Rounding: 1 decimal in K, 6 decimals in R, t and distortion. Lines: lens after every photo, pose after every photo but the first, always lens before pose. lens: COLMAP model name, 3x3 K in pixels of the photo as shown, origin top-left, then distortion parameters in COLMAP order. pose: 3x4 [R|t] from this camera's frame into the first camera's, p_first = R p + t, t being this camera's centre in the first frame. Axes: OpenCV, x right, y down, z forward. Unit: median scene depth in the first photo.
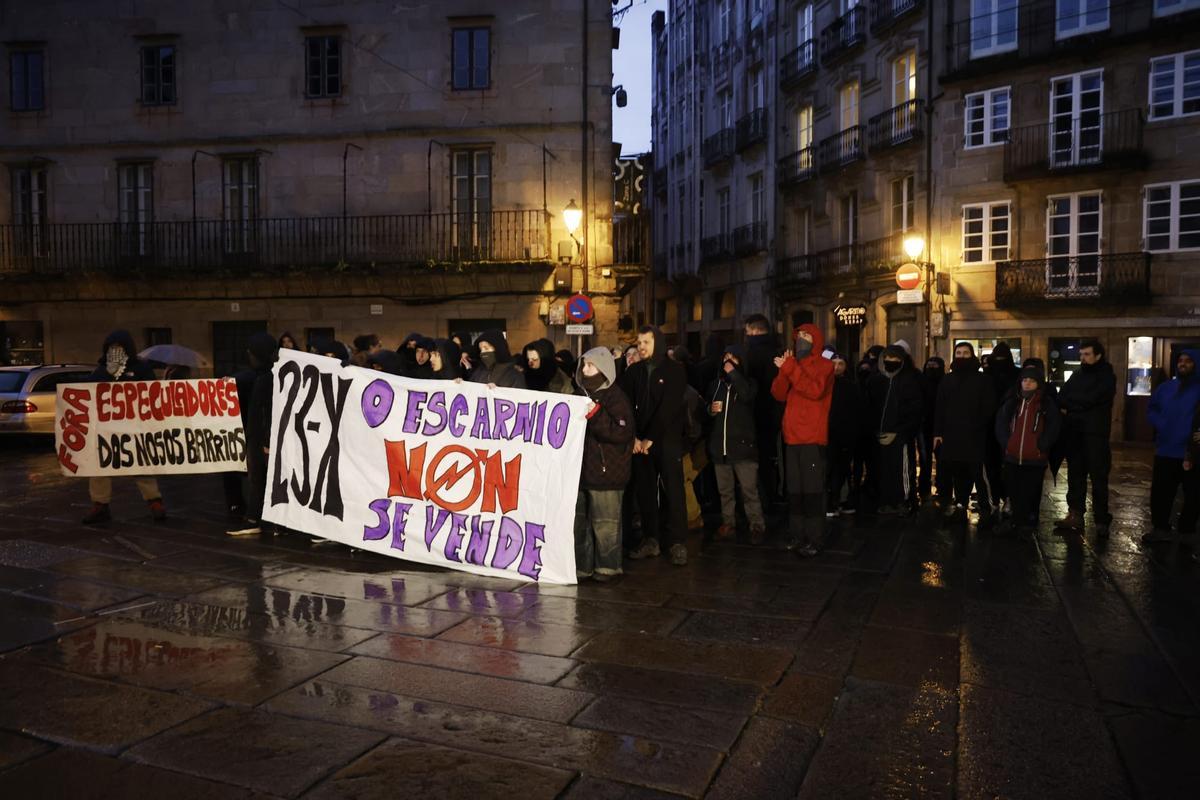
lens RADIAL K [[835.6, 0, 597.3], [0, 835.6, 400.2], [0, 0, 1]] dist [-0.086918, 0.049948]
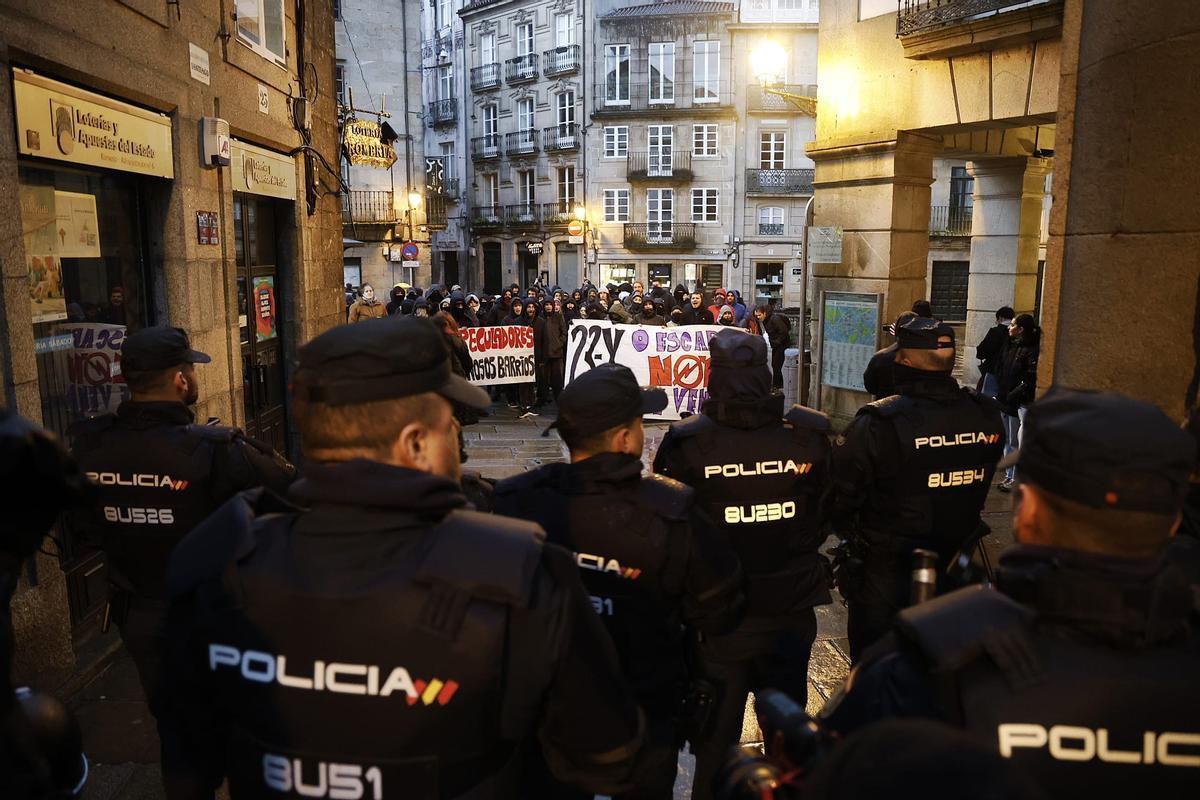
lens RADIAL K [[839.1, 0, 601.5], [0, 839.1, 402.2], [0, 0, 1]] dist [-0.094805, 0.058245]
pose [[0.843506, -0.101624, 0.527418, -0.593081], [0.031397, 0.989588, 0.140463, -0.033738], [-0.536201, -0.101922, 0.837914, -0.602643]]
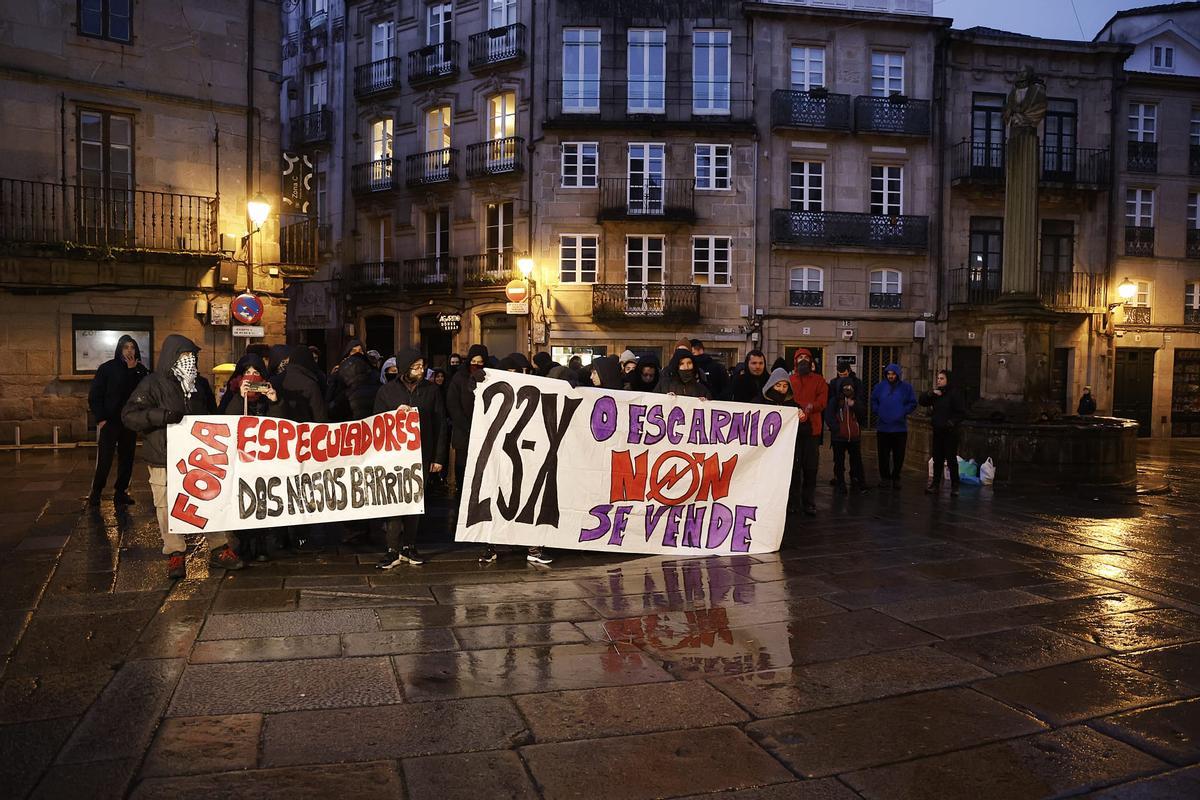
lens RADIAL K [[839.1, 0, 601.5], [0, 839.1, 402.2], [0, 0, 1]] dist [-0.094805, 0.058245]
pose [[0.743624, -0.027896, 0.668015, -0.339923], [0.022983, 0.999605, 0.016159, -0.011998], [-0.668202, 0.003336, 0.743972, 0.057741]]
